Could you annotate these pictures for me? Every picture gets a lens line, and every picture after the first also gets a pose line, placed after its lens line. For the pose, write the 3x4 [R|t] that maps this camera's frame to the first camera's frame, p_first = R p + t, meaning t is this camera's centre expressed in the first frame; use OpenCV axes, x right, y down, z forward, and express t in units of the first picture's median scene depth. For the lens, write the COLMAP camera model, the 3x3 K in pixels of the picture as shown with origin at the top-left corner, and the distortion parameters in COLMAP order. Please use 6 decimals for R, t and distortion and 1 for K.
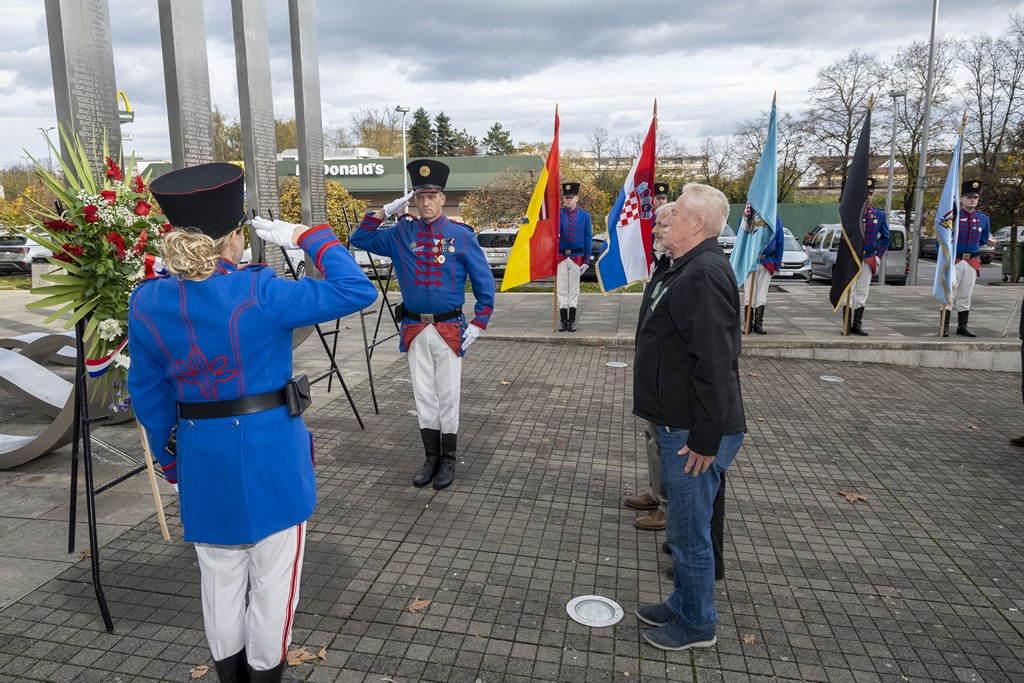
lens RADIAL K [[702.5, 0, 511.5], [0, 702.5, 340.8], [0, 0, 1]] dist [0.009917, -0.023712]
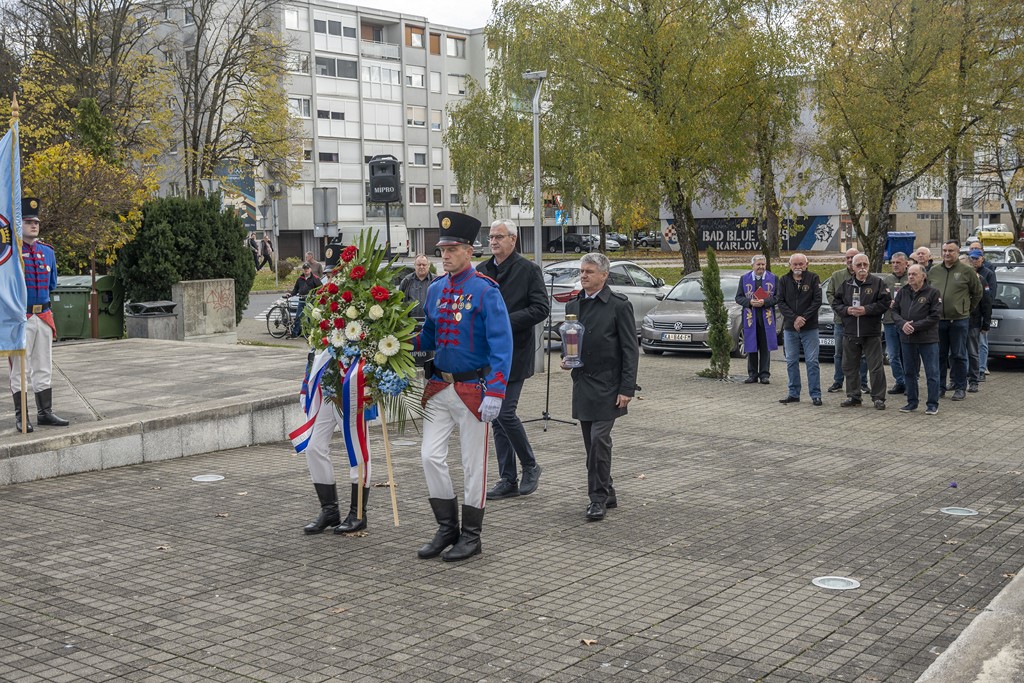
lens RADIAL K [[1172.8, 0, 511.4], [0, 1172.8, 344.2], [0, 0, 1]] dist [0.001957, 0.011914]
pose [[0.446322, -0.088300, 0.890505, -0.237767], [0.175827, 0.984375, 0.009483, -0.028111], [-0.877429, 0.152342, 0.454874, 0.148077]]
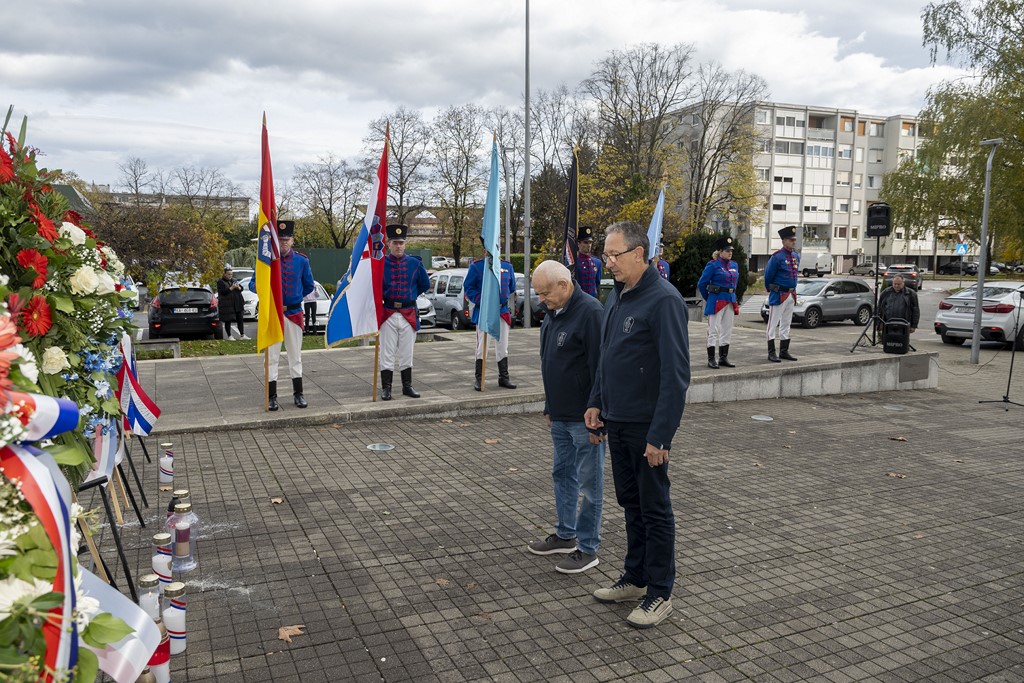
lens RADIAL K [[724.4, 0, 511.0], [0, 724.4, 338.1], [0, 0, 1]] dist [0.010740, -0.024021]
pose [[0.813621, -0.055758, 0.578716, -0.287669], [0.095760, 0.994648, -0.038797, -0.062141], [-0.573456, 0.086984, 0.814606, 0.343967]]
